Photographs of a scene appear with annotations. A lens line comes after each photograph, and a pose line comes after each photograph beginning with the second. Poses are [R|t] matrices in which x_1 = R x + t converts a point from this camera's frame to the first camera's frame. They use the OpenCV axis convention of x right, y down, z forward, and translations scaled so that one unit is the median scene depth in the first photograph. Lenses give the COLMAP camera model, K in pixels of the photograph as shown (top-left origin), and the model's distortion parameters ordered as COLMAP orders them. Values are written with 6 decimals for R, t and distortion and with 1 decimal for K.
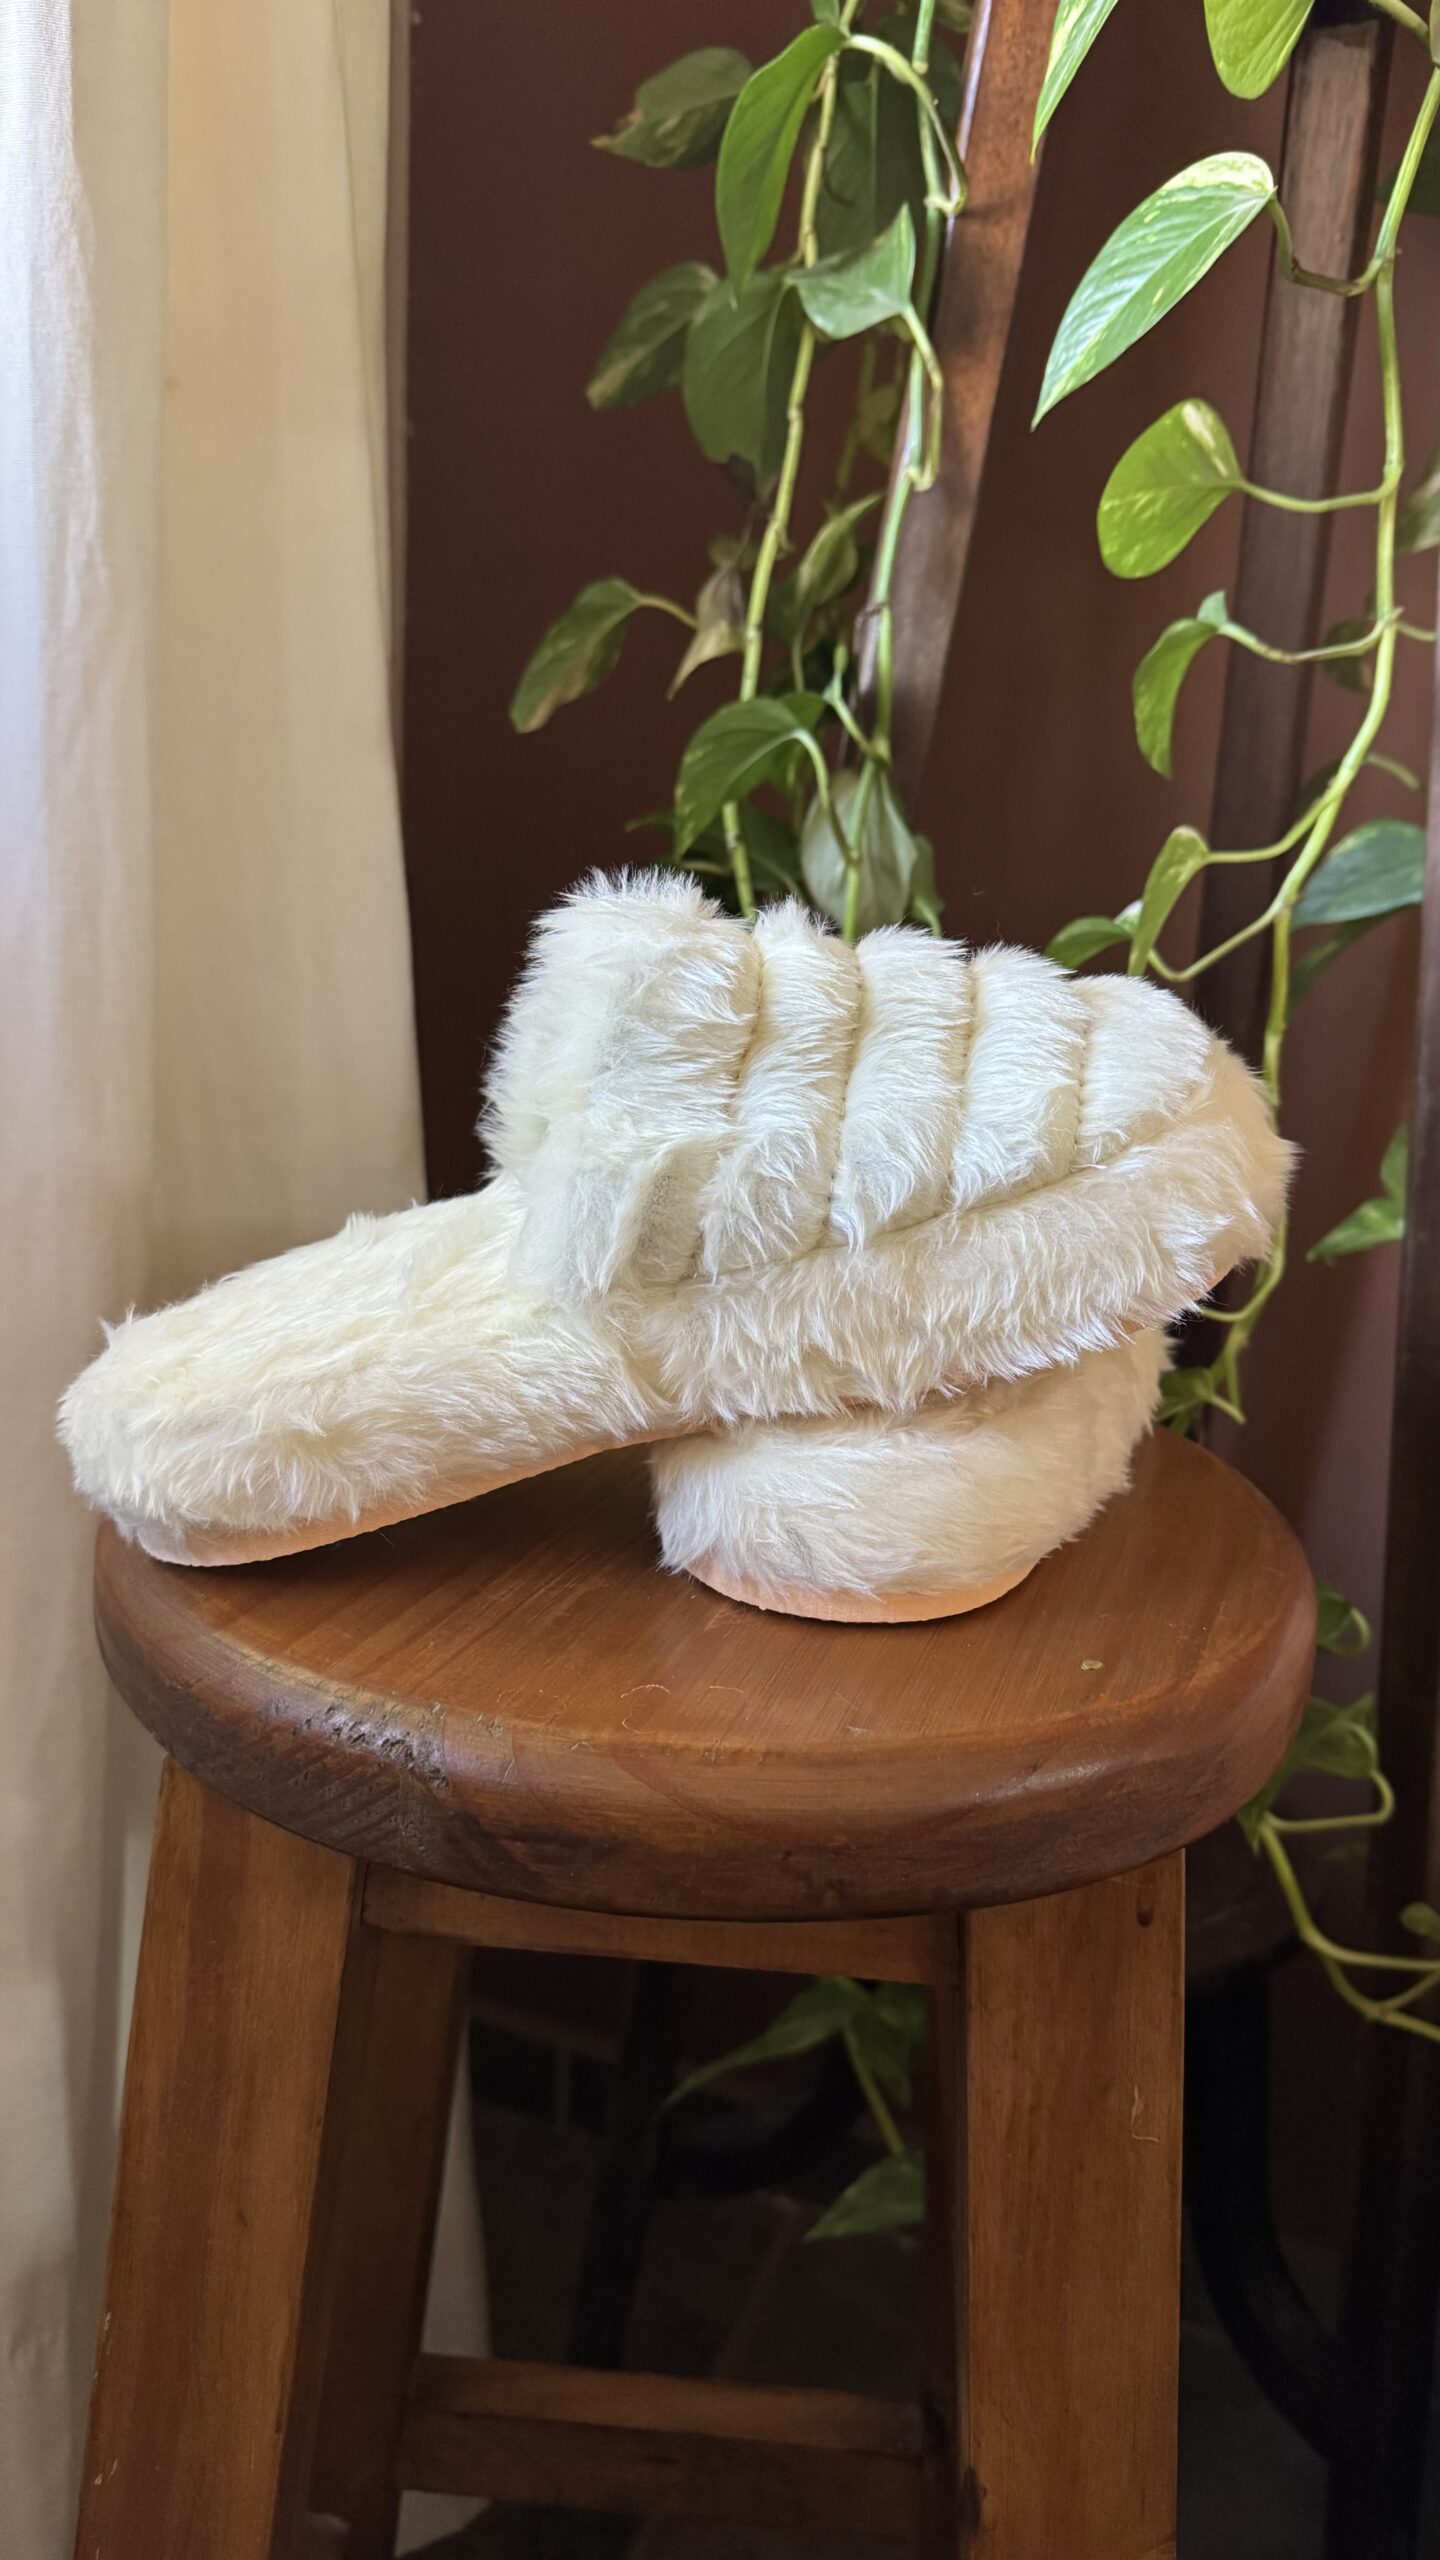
lens RADIAL K [[1789.3, 0, 763.0], [0, 1789.3, 1281.5], [0, 0, 1]] dist [-0.041825, -0.003723]
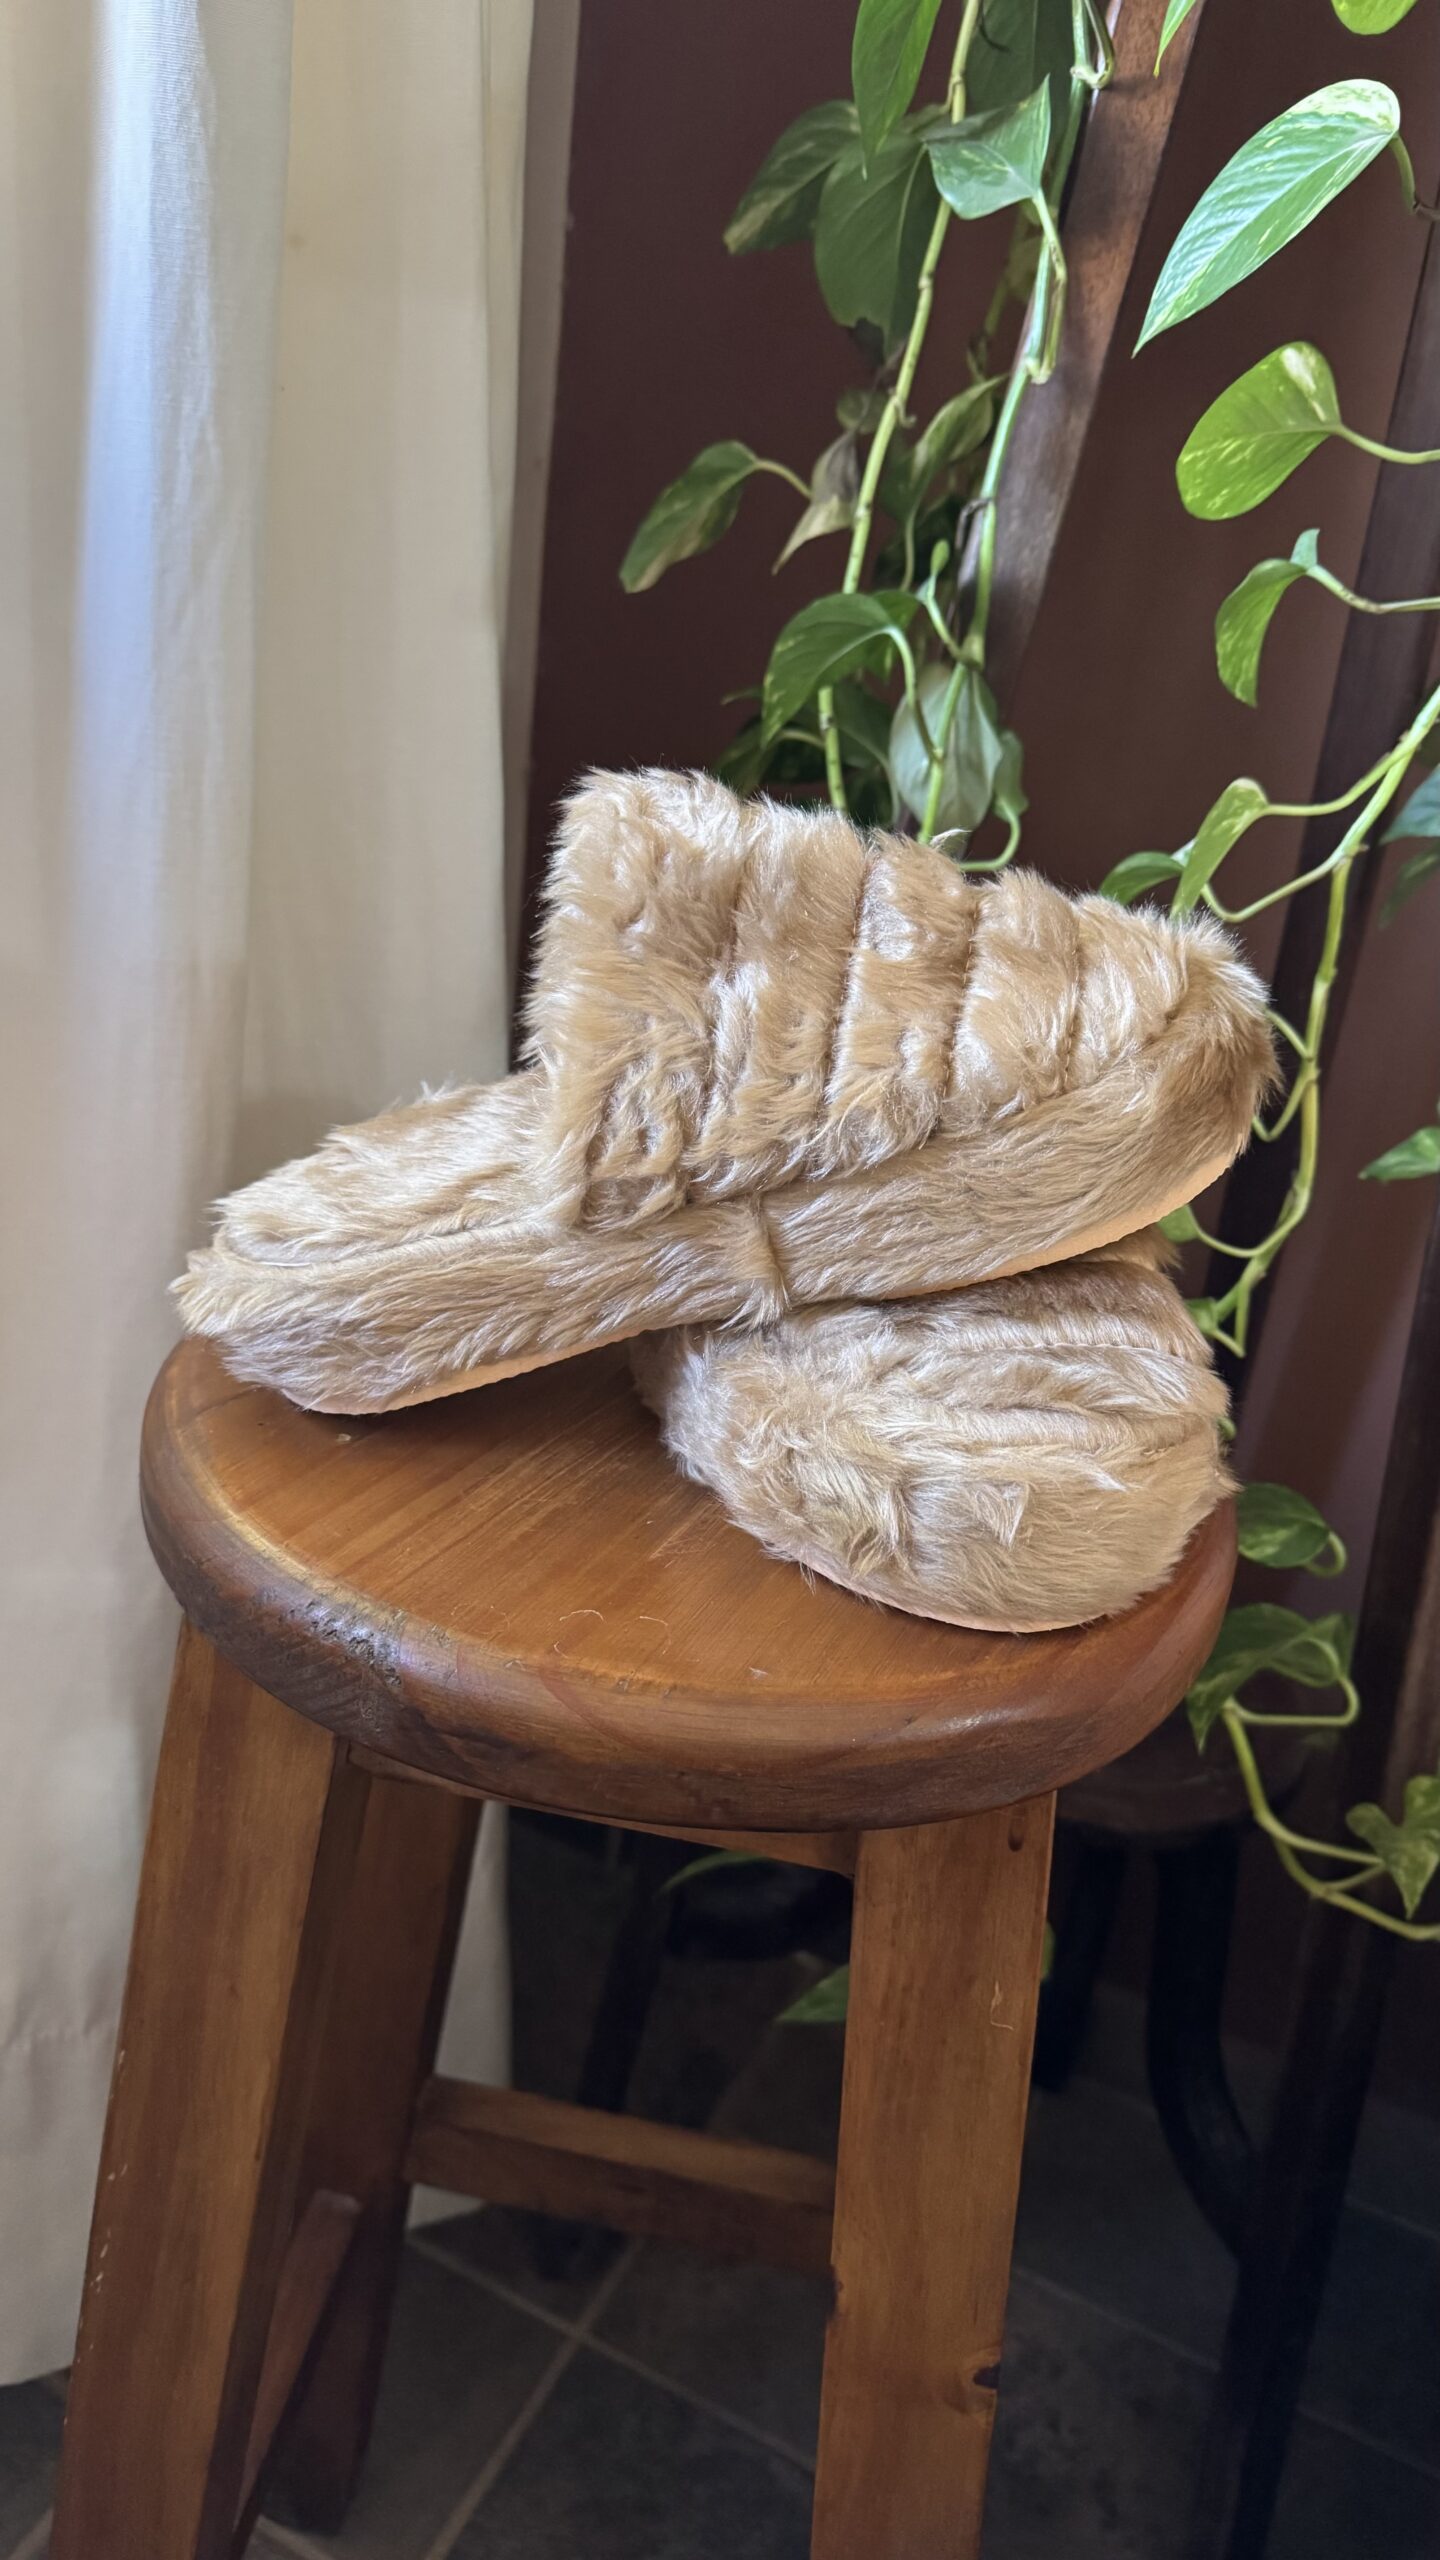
lens RADIAL K [[1789.3, 0, 763.0], [0, 1789.3, 1281.5], [0, 0, 1]] dist [-0.041825, -0.003723]
pose [[0.992410, 0.094770, -0.078359, 0.071989], [-0.083125, 0.986592, 0.140448, -0.092423], [0.090619, -0.132869, 0.986982, -0.055472]]
